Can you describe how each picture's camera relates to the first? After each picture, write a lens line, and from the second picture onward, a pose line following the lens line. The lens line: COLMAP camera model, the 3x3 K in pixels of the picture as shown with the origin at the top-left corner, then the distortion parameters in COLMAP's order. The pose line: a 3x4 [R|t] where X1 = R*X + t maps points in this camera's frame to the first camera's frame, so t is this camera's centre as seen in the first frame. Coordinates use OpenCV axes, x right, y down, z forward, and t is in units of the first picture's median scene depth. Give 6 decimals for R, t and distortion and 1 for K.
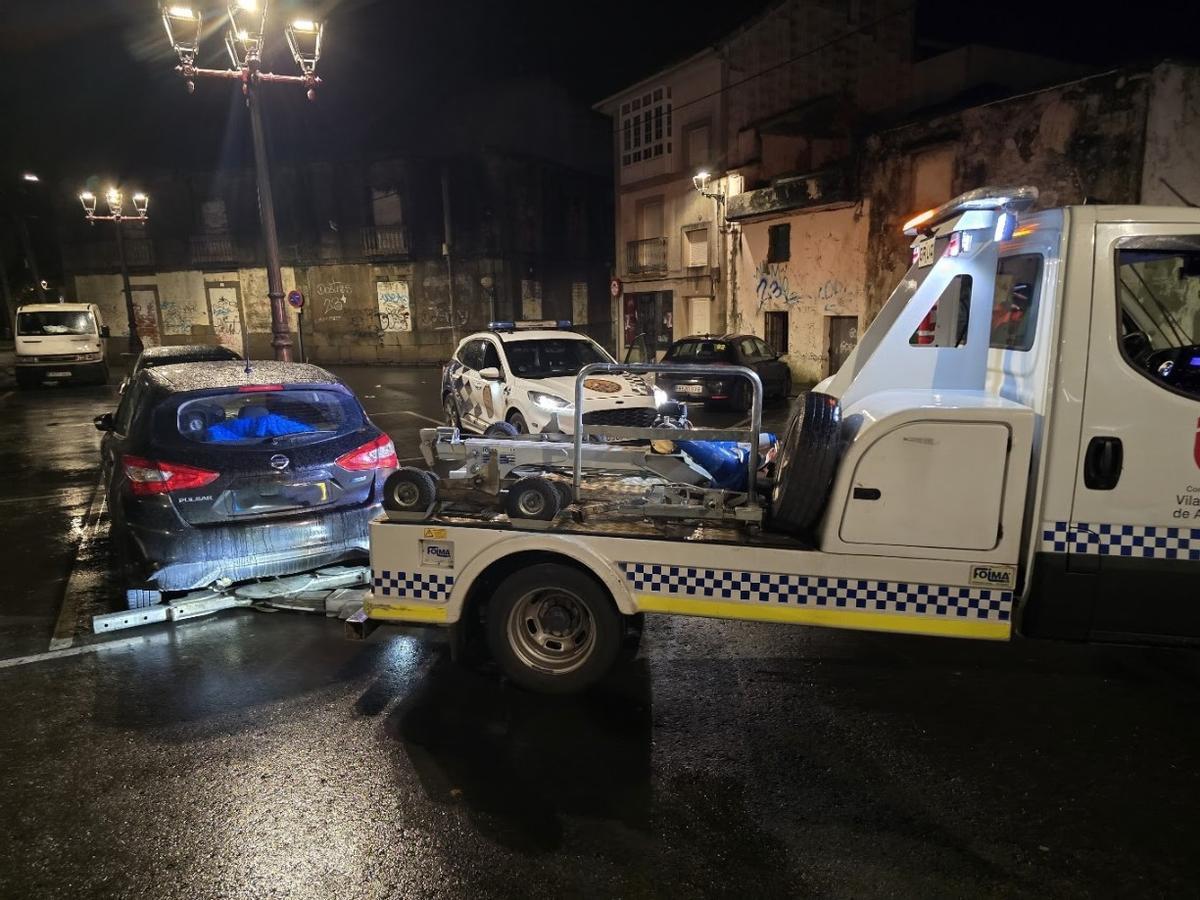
lens RADIAL K [[802.9, 0, 592.0], [0, 802.9, 457.6], [0, 0, 1]] dist [0.075982, -0.064242]
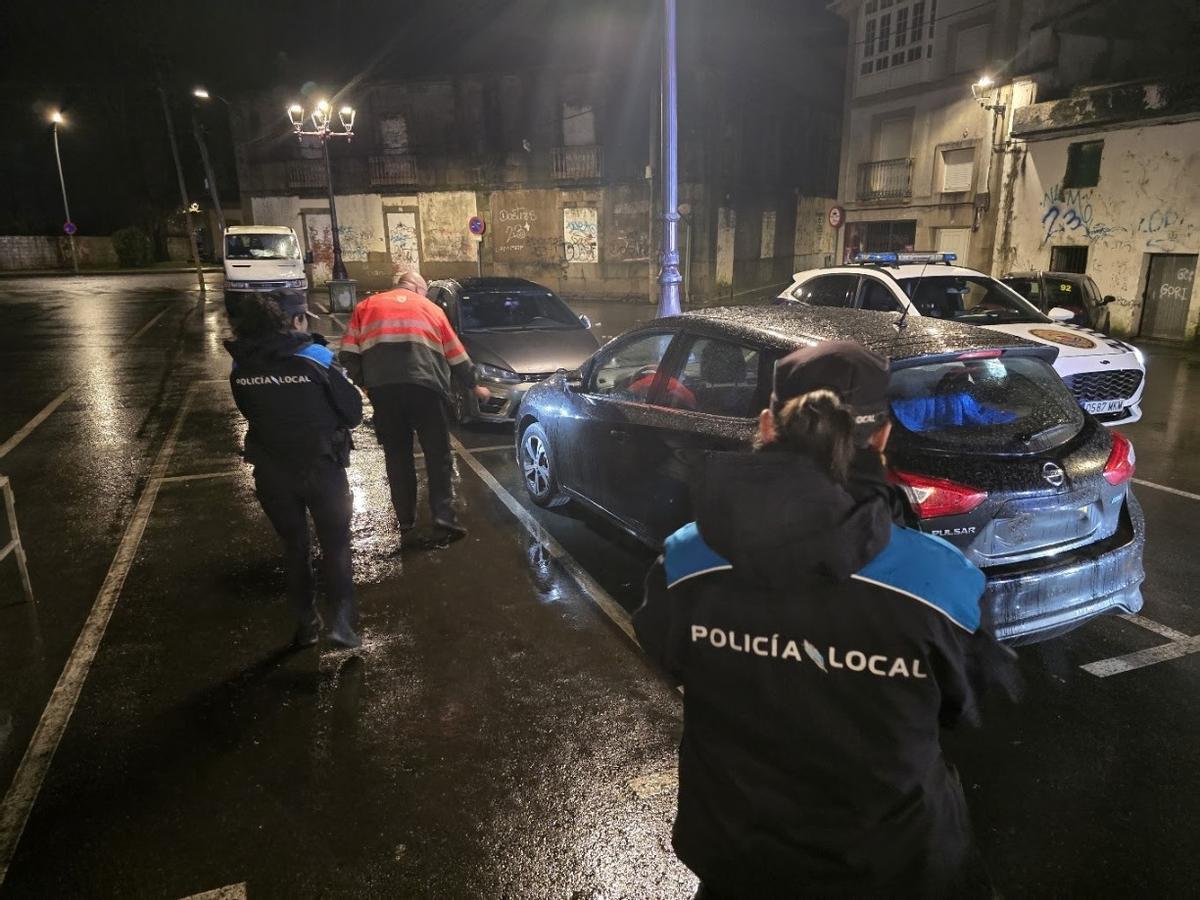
lens RADIAL K [[806.8, 0, 610.0], [0, 806.8, 457.9], [0, 0, 1]] dist [0.069711, -0.058643]
pose [[0.994886, 0.043251, -0.091279, -0.151395], [-0.035917, 0.996107, 0.080506, -0.009794], [0.094406, -0.076816, 0.992566, 0.070306]]
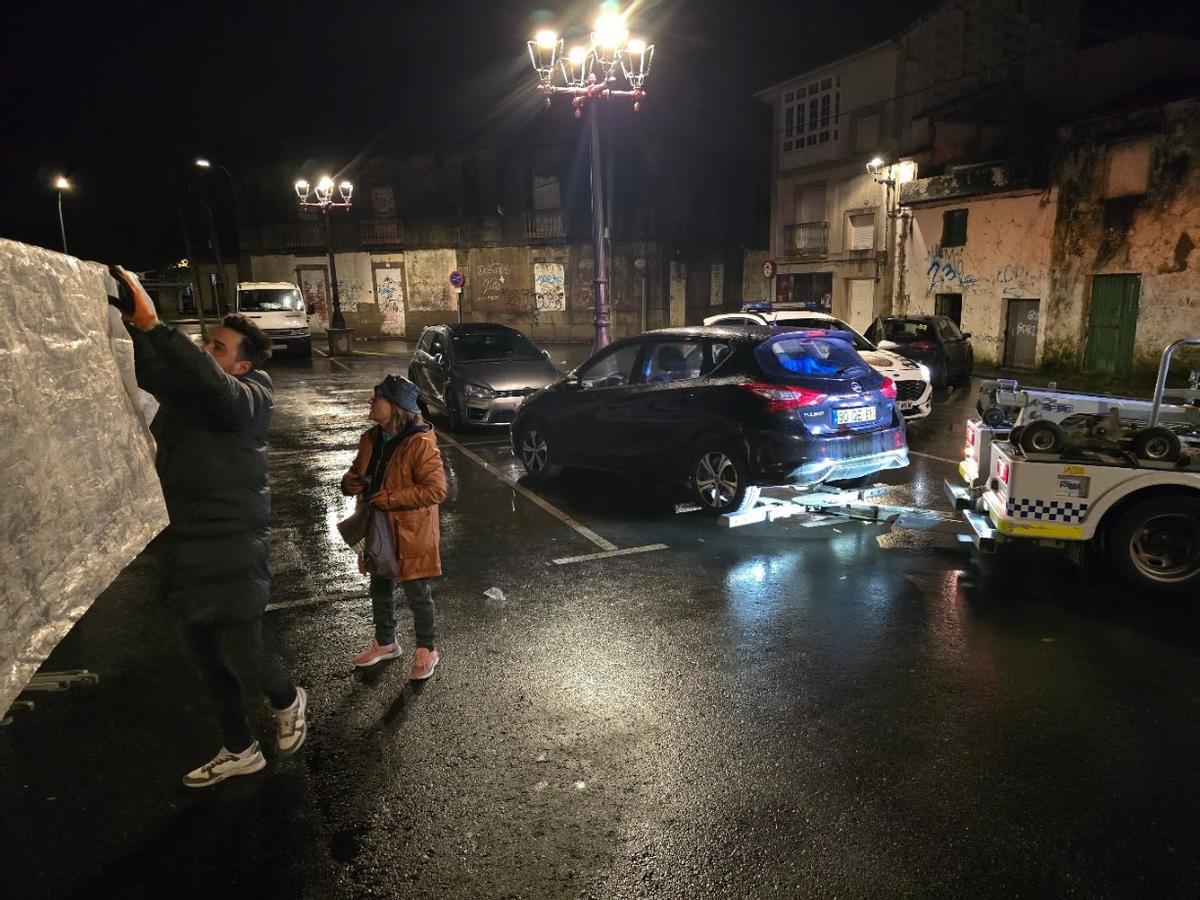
lens RADIAL K [[804.5, 0, 614.1], [0, 804.5, 452.7], [0, 0, 1]] dist [0.071478, -0.057937]
pose [[0.997986, 0.020336, -0.060093, -0.122652], [-0.019219, 0.999633, 0.019115, 0.010897], [0.060460, -0.017921, 0.998010, -0.069410]]
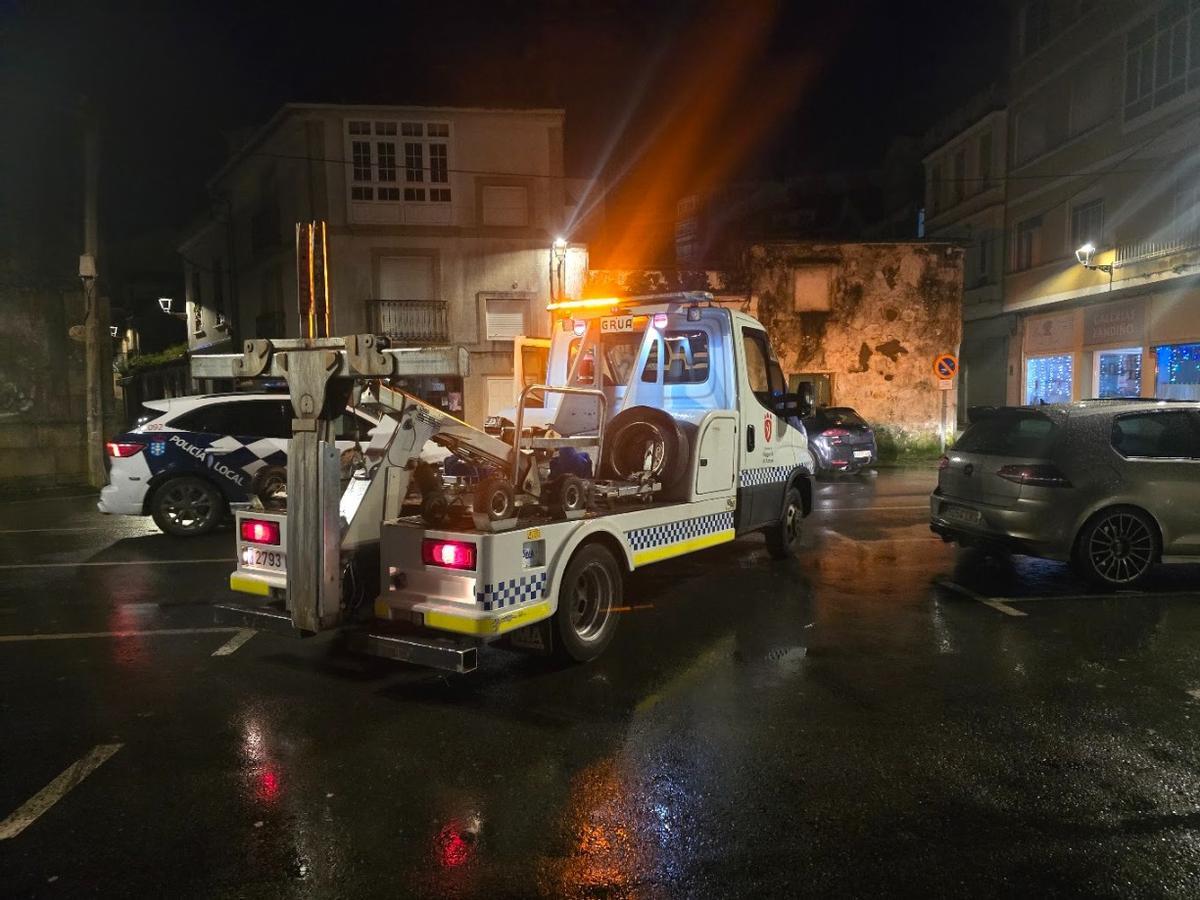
lens RADIAL K [[820.6, 0, 600.0], [0, 820.6, 450.0], [0, 0, 1]] dist [0.100829, -0.088585]
pose [[0.371426, -0.039003, 0.927643, -0.673731], [0.176396, 0.983884, -0.029261, -0.081870], [-0.911552, 0.174501, 0.372320, 0.625999]]
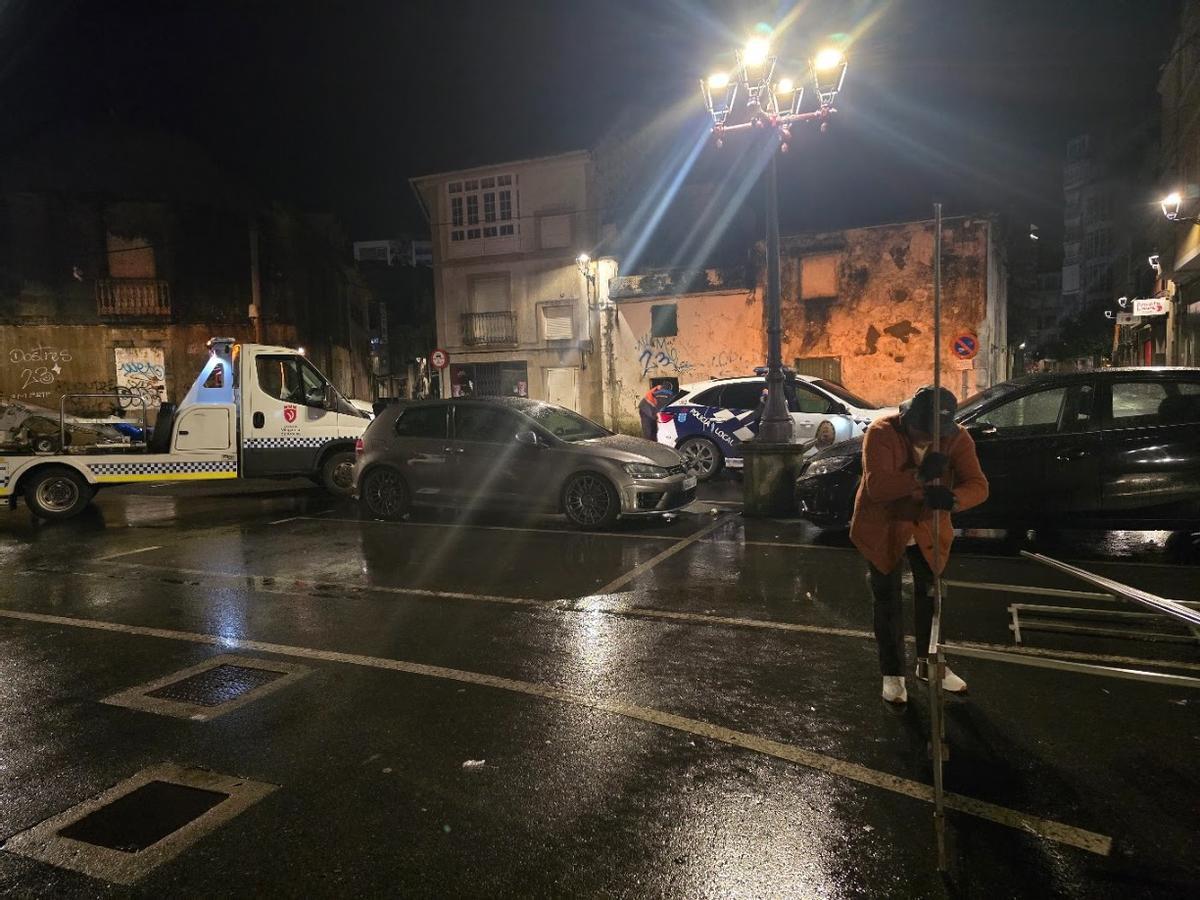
lens RADIAL K [[820.6, 0, 600.0], [0, 820.6, 450.0], [0, 0, 1]] dist [0.100829, -0.088585]
pose [[0.797107, -0.047372, 0.601977, -0.508620], [0.122525, 0.988868, -0.084423, 0.008135], [-0.591277, 0.141051, 0.794038, 0.124594]]
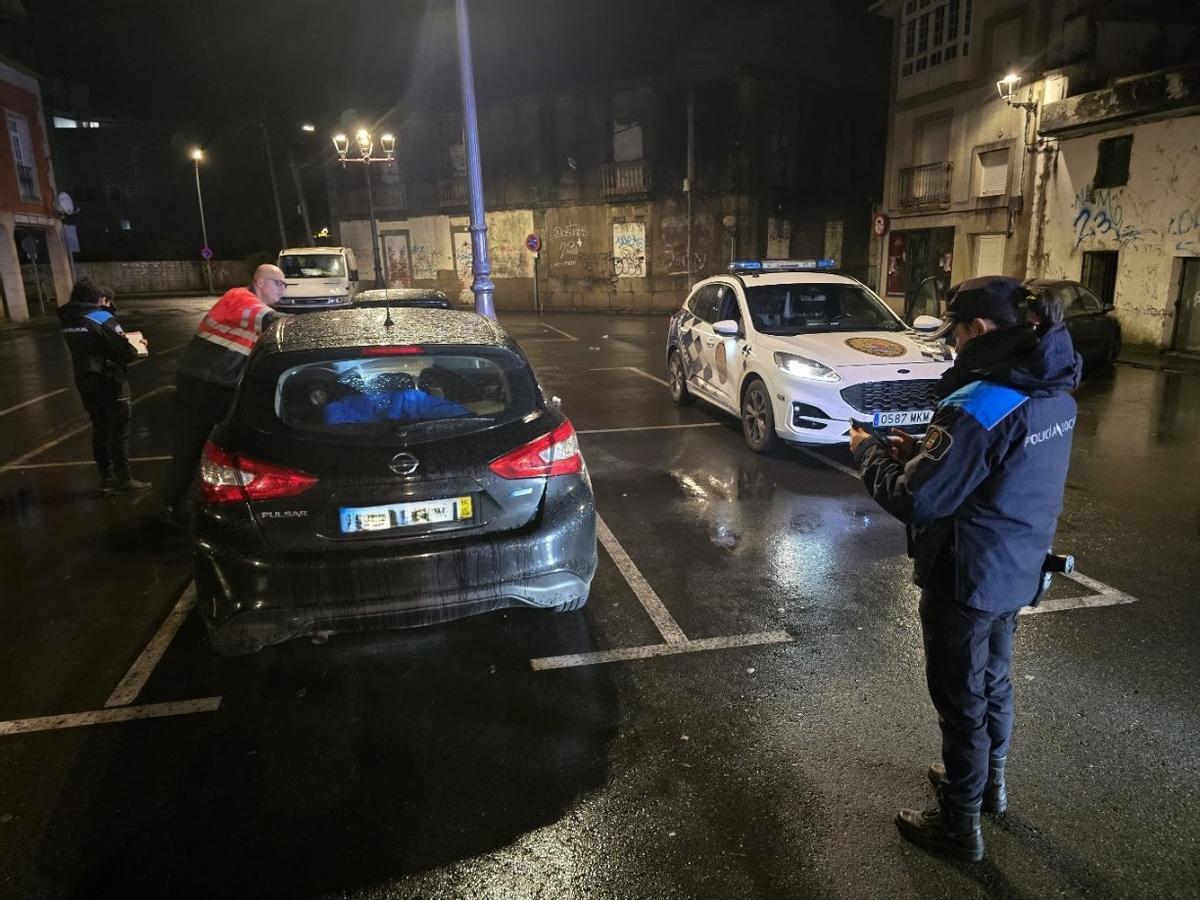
lens RADIAL K [[806.8, 0, 610.0], [0, 806.8, 457.9], [0, 0, 1]] dist [0.069711, -0.058643]
pose [[0.964512, 0.065070, -0.255897, -0.011719], [-0.048941, 0.996422, 0.068907, -0.012178], [0.259465, -0.053937, 0.964245, 0.091580]]
